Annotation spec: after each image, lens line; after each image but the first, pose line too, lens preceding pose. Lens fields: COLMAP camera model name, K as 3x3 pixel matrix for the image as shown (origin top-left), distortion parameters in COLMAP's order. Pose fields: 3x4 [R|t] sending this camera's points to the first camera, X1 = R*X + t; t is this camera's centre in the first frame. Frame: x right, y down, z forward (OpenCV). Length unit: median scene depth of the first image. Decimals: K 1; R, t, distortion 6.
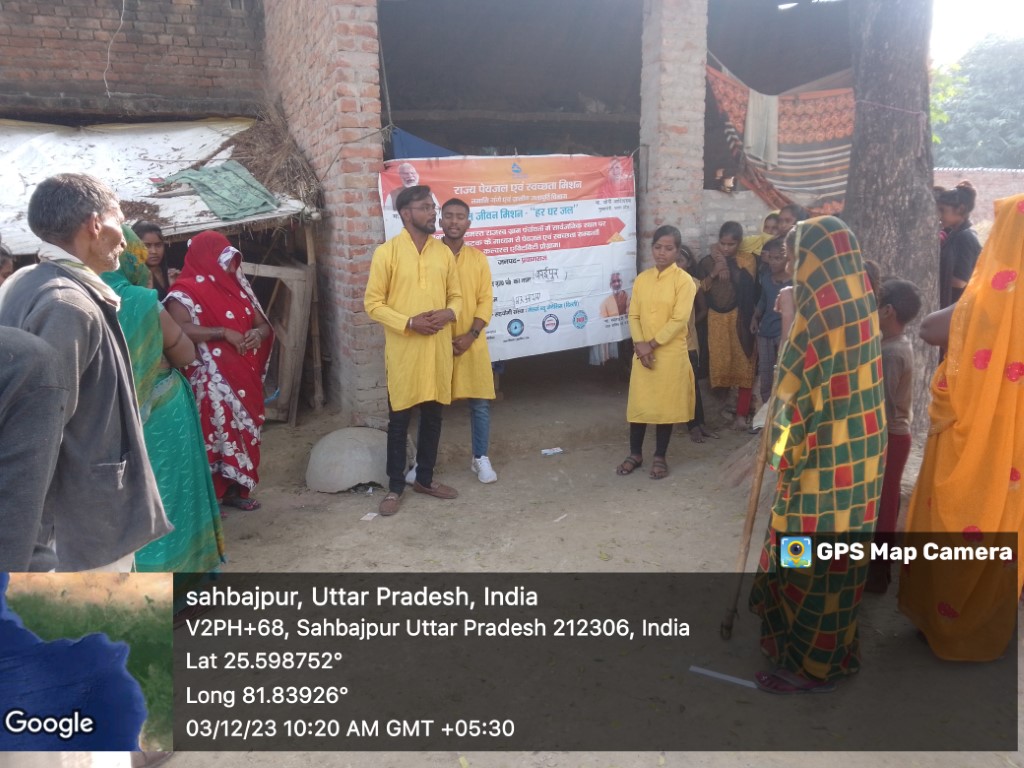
lens RADIAL K [[766.3, 0, 506.2], [0, 766.3, 386.8], [0, 0, 1]] dist [0.063040, -0.103300]
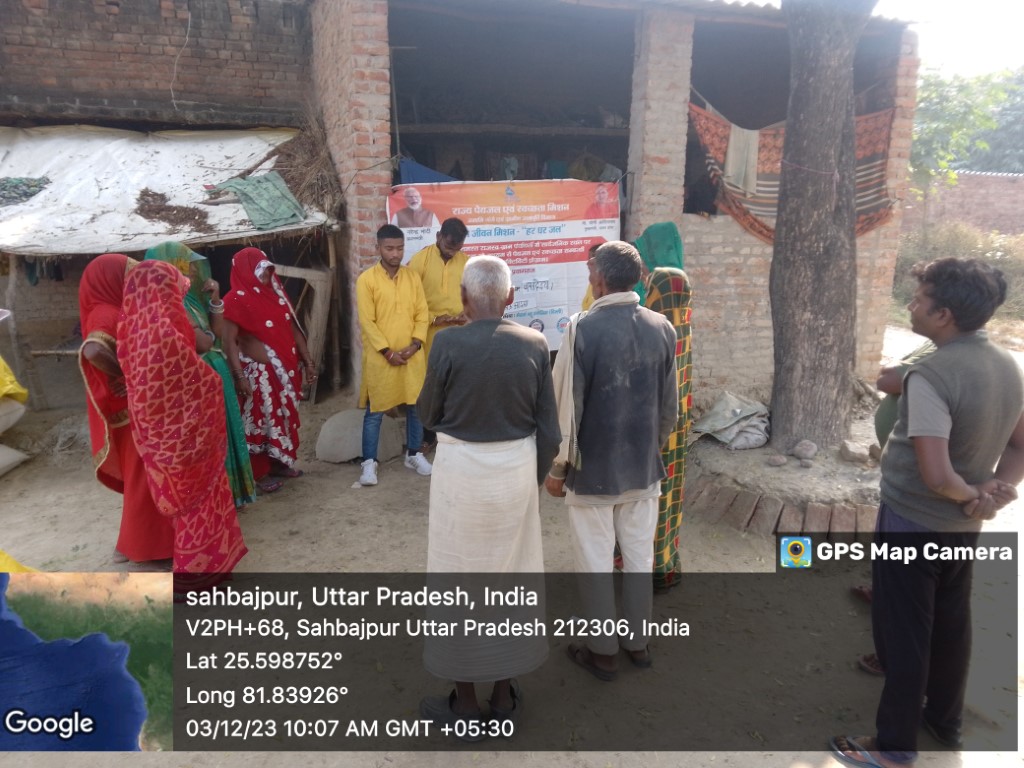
lens RADIAL K [[773.5, 0, 508.2], [0, 773.5, 381.8], [0, 0, 1]] dist [0.056940, -0.091515]
pose [[0.995588, 0.056804, -0.074683, 0.109219], [-0.054909, 0.998121, 0.027198, -0.032177], [0.076088, -0.022977, 0.996836, -0.155371]]
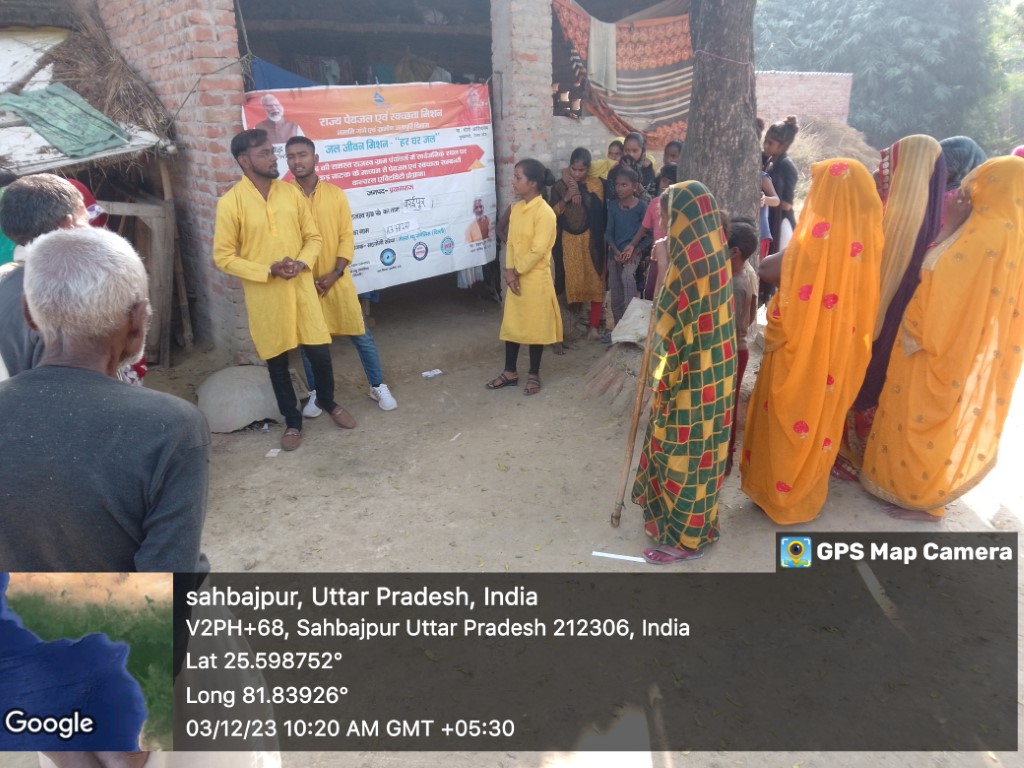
lens RADIAL K [[769.3, 0, 517.6], [0, 769.3, 392.0], [0, 0, 1]] dist [0.051423, -0.082348]
pose [[0.970018, -0.081565, 0.228936, -0.071228], [0.049350, 0.988481, 0.143075, -0.038096], [-0.237969, -0.127487, 0.962870, -0.064071]]
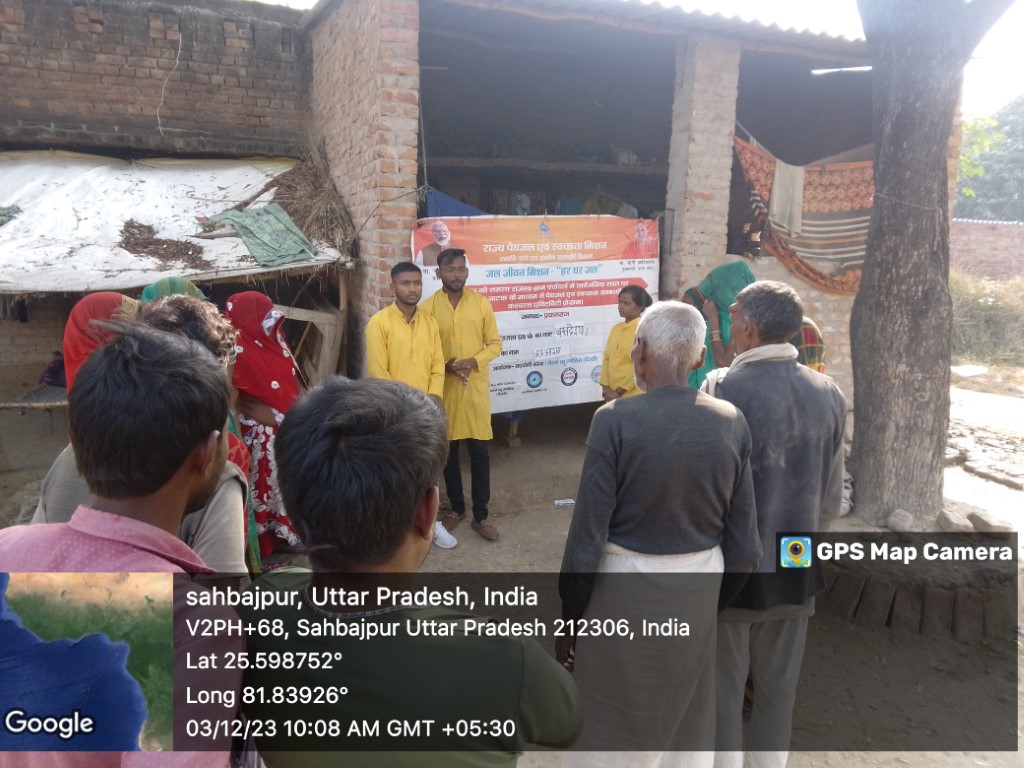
lens RADIAL K [[767.3, 0, 506.8], [0, 767.3, 382.7], [0, 0, 1]] dist [0.058026, -0.096867]
pose [[0.997953, 0.055923, -0.031015, 0.006206], [-0.056741, 0.998047, -0.026146, -0.044762], [0.029492, 0.027852, 0.999177, -0.031096]]
